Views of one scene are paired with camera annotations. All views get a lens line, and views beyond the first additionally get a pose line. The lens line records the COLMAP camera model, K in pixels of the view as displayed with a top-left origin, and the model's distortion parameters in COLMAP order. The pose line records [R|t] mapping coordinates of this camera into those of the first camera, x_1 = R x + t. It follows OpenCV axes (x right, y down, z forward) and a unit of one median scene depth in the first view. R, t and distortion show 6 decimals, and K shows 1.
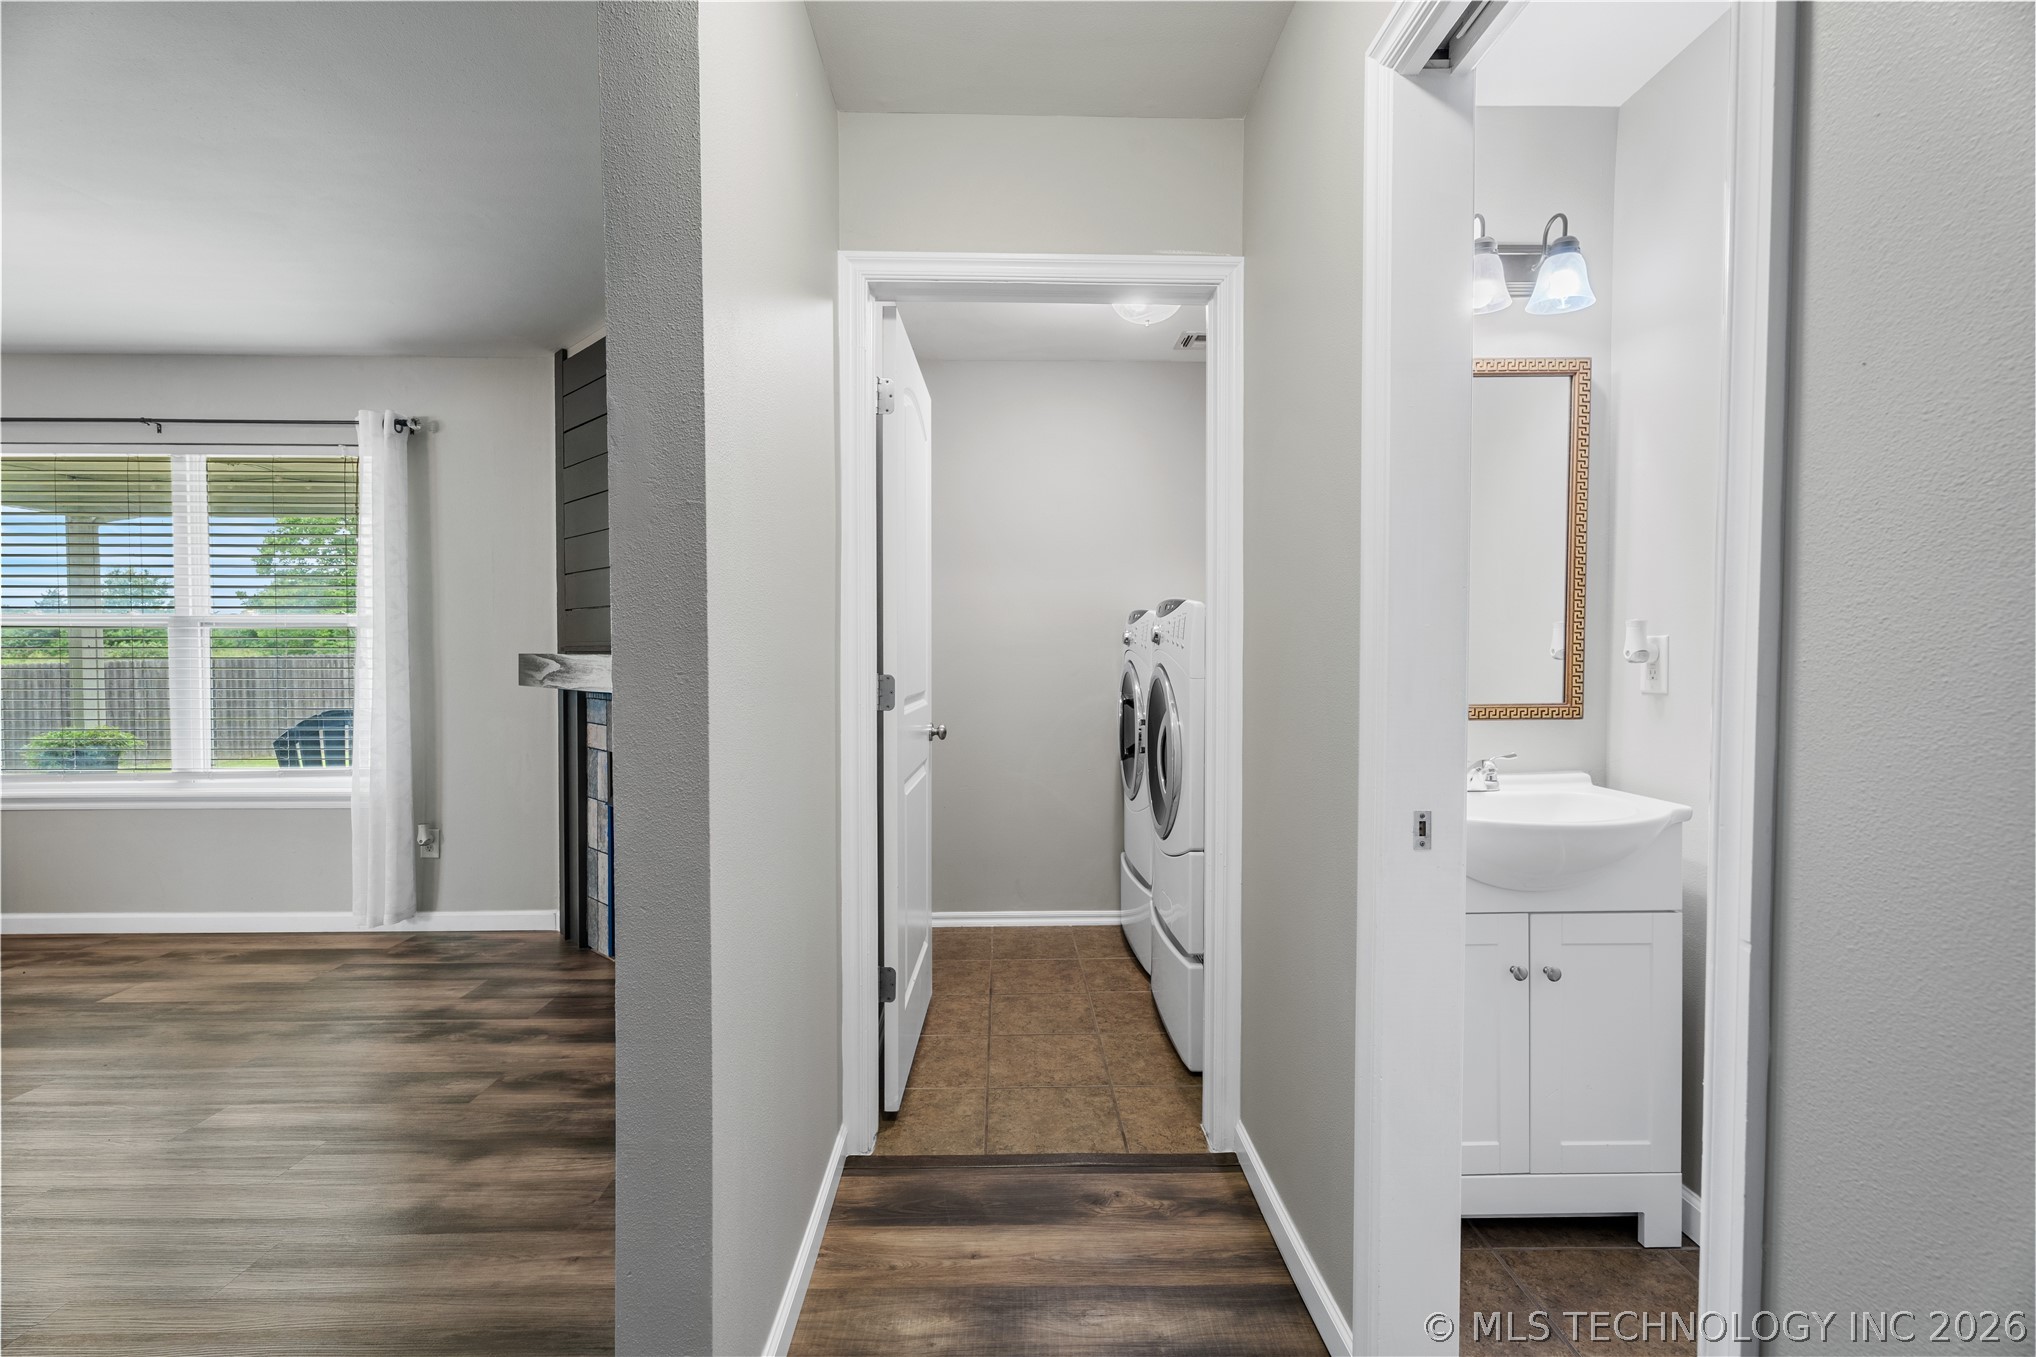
lens RADIAL K [[918.8, 0, 1022.7], [0, 918.8, 640.1], [0, 0, 1]] dist [-0.001259, -0.000381]
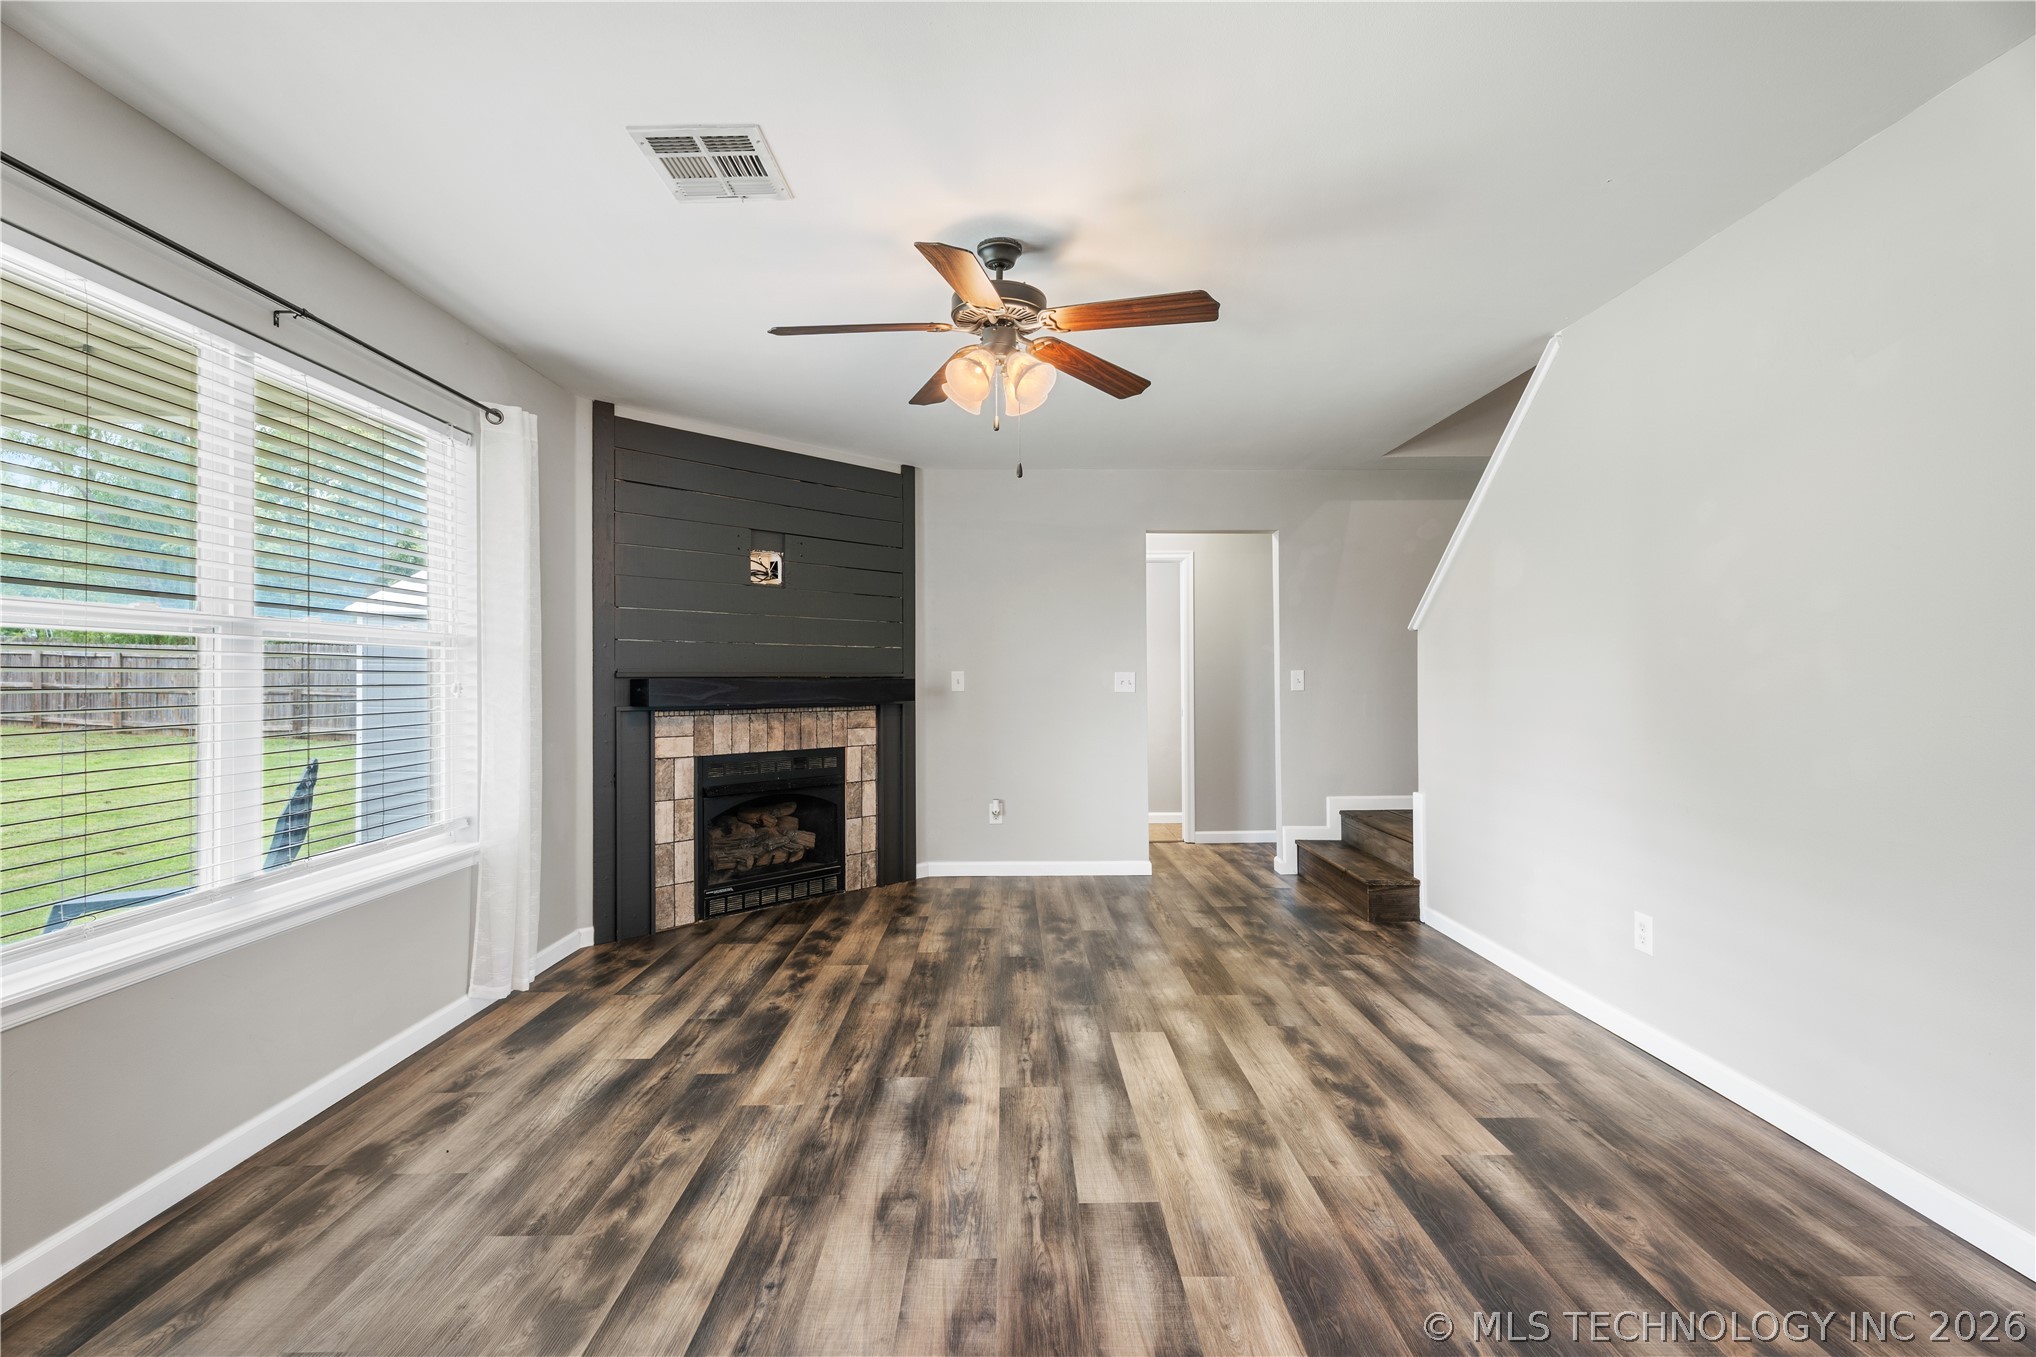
lens RADIAL K [[937.1, 0, 1027.9], [0, 937.1, 670.4], [0, 0, 1]] dist [0.000633, 0.000028]
pose [[0.028864, 0.002996, 0.999579, -1.747943], [0.007849, 0.999964, -0.003224, 0.021759], [-0.999553, 0.007939, 0.028840, 0.551736]]
